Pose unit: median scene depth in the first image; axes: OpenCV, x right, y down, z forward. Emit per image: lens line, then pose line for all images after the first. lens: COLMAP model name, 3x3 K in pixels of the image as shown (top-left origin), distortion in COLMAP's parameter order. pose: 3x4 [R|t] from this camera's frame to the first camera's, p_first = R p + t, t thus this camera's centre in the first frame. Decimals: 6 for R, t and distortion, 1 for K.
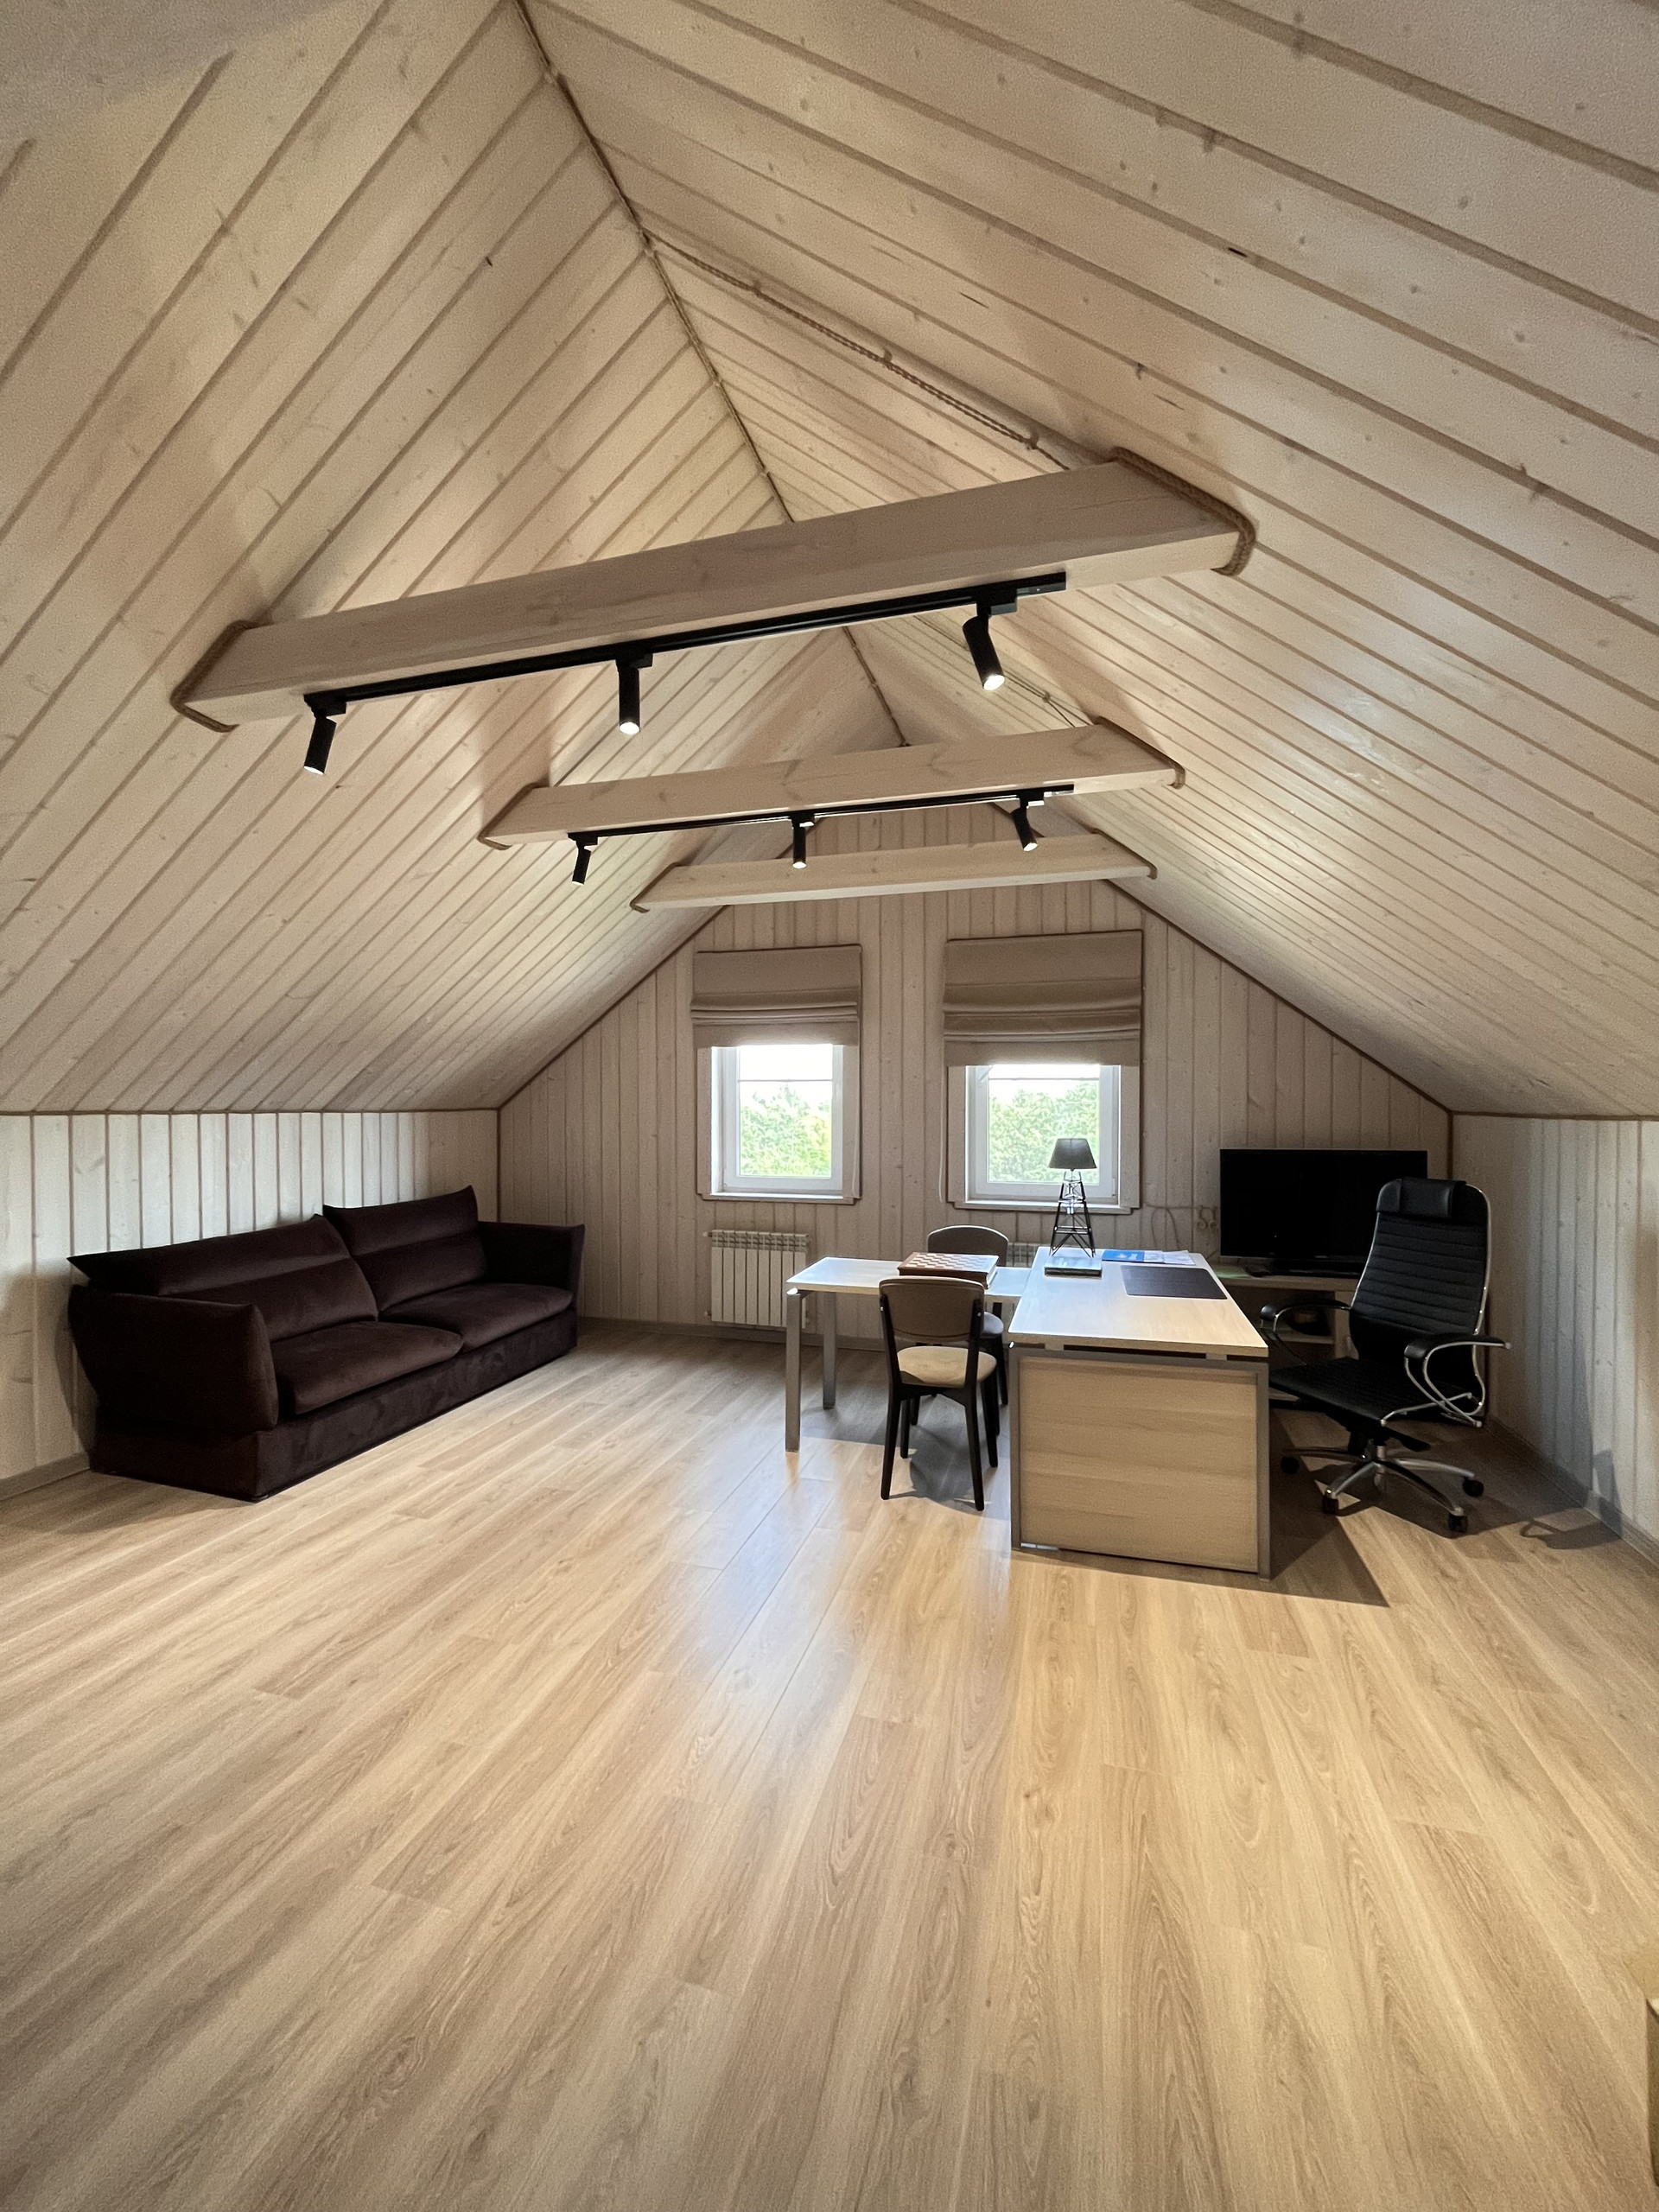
lens RADIAL K [[896.1, 0, 833.8], [0, 896.1, 1106.9], [0, 0, 1]] dist [-0.000069, 0.000173]
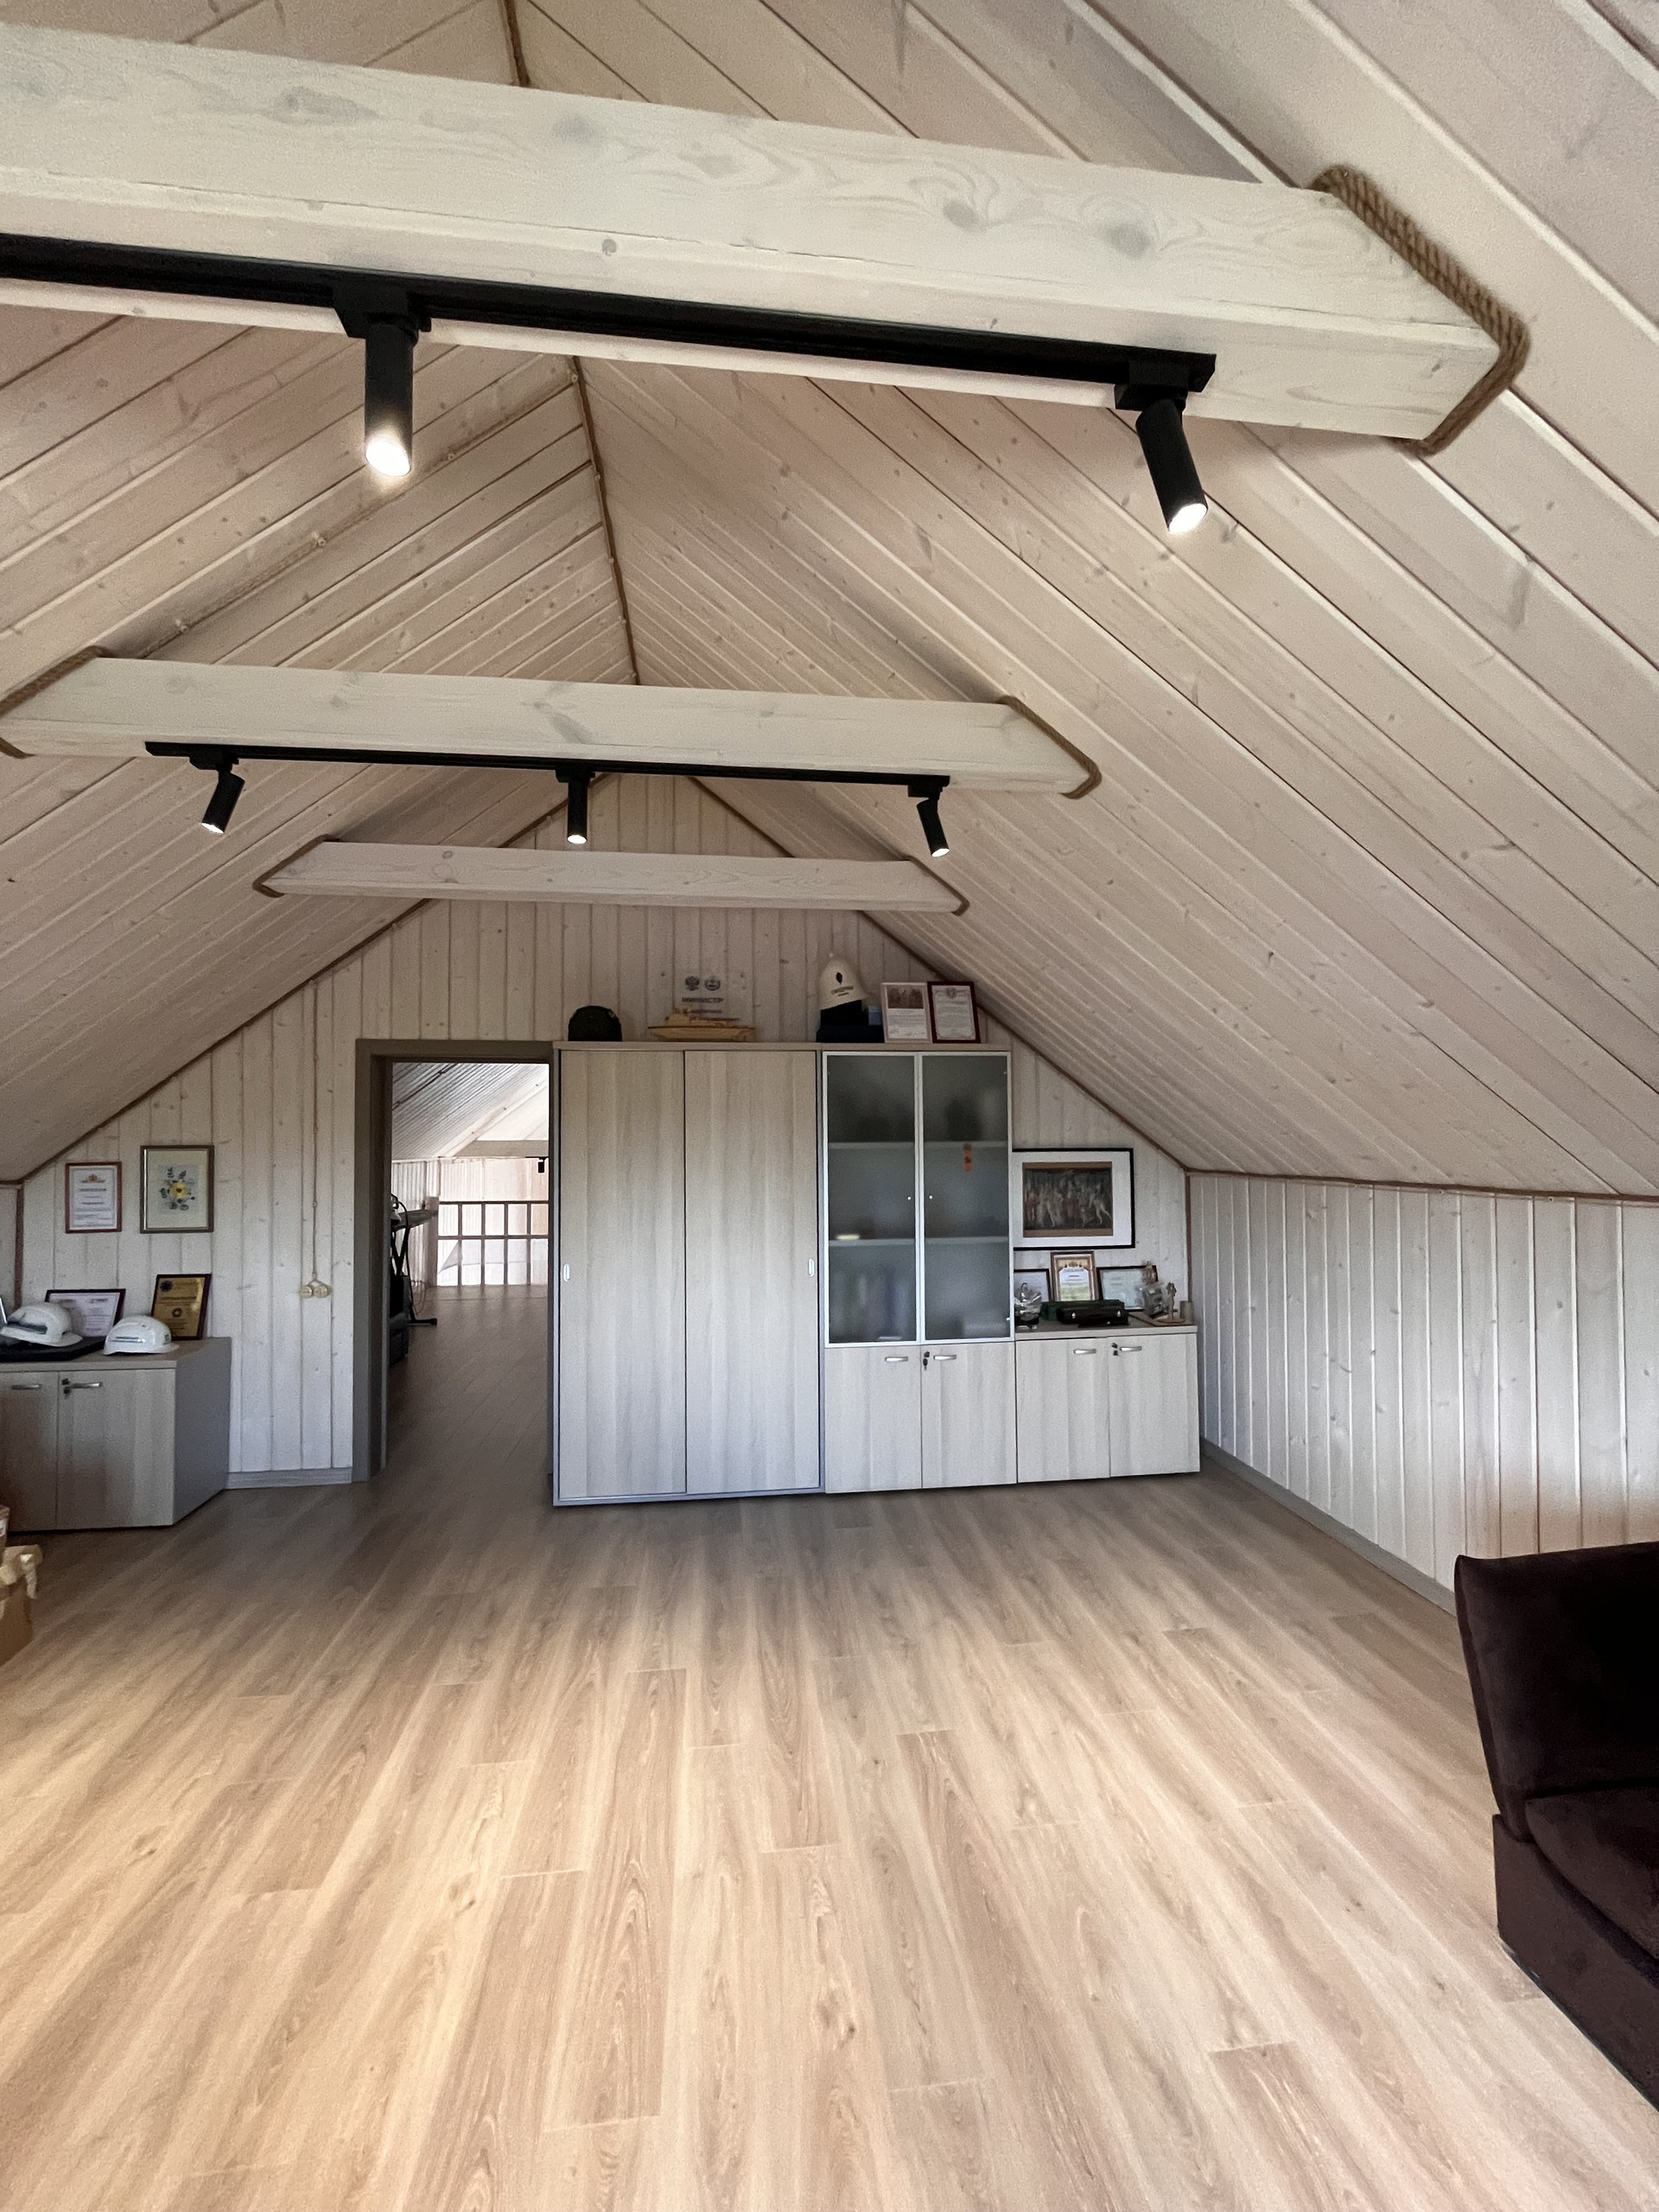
lens RADIAL K [[896.1, 0, 827.6], [0, 896.1, 1117.2], [0, 0, 1]] dist [-0.000069, 0.000173]
pose [[-0.921667, -0.005320, -0.387945, -0.116836], [0.004021, 0.999721, -0.023263, -0.082483], [0.387960, -0.023001, -0.921389, 2.532595]]
